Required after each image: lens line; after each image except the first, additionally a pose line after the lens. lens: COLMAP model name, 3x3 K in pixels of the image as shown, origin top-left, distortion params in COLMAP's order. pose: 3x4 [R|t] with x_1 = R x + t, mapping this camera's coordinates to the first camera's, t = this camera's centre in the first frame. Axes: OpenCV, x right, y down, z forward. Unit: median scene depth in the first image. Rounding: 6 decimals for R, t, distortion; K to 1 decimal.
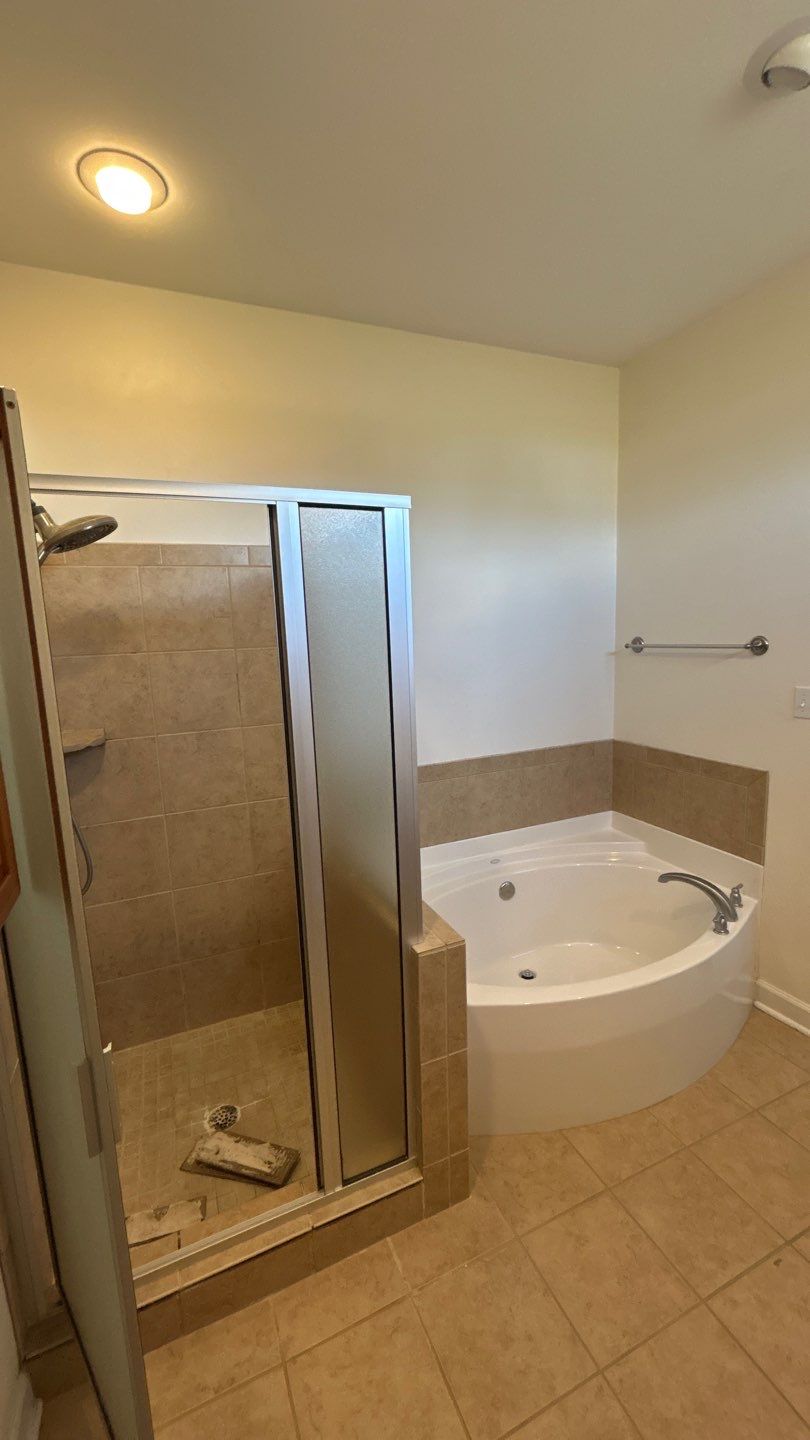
lens RADIAL K [[586.2, 0, 405.9], [0, 586.2, 723.6], [0, 0, 1]] dist [0.002471, -0.003343]
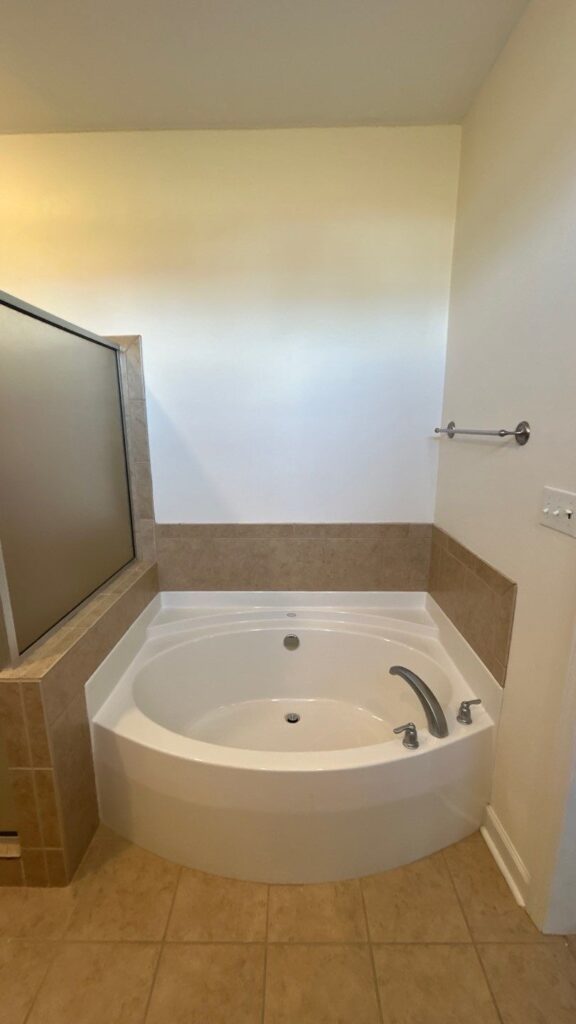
lens RADIAL K [[416.9, 0, 290.1], [0, 416.9, 513.3], [0, 0, 1]] dist [0.002471, -0.003343]
pose [[0.909580, 0.122303, -0.397123, 0.548674], [-0.095102, 0.991609, 0.087565, -0.040923], [0.404500, -0.041880, 0.913578, 0.320886]]
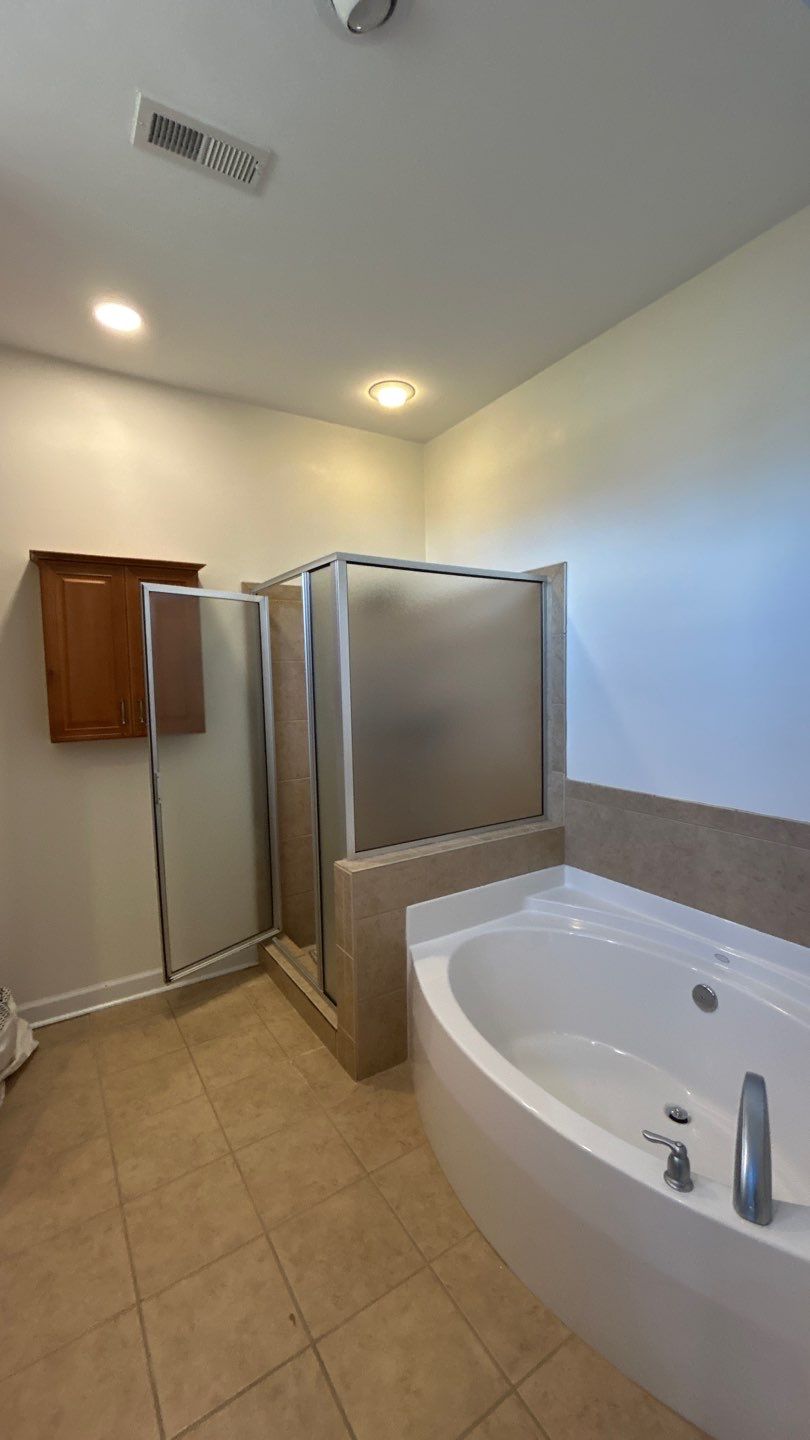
lens RADIAL K [[586.2, 0, 404.4], [0, 586.2, 719.5], [0, 0, 1]] dist [0.002471, -0.003343]
pose [[0.141020, 0.112985, -0.983538, 0.932769], [-0.137843, 0.986030, 0.093507, -0.077285], [0.980364, 0.122388, 0.154624, 0.584150]]
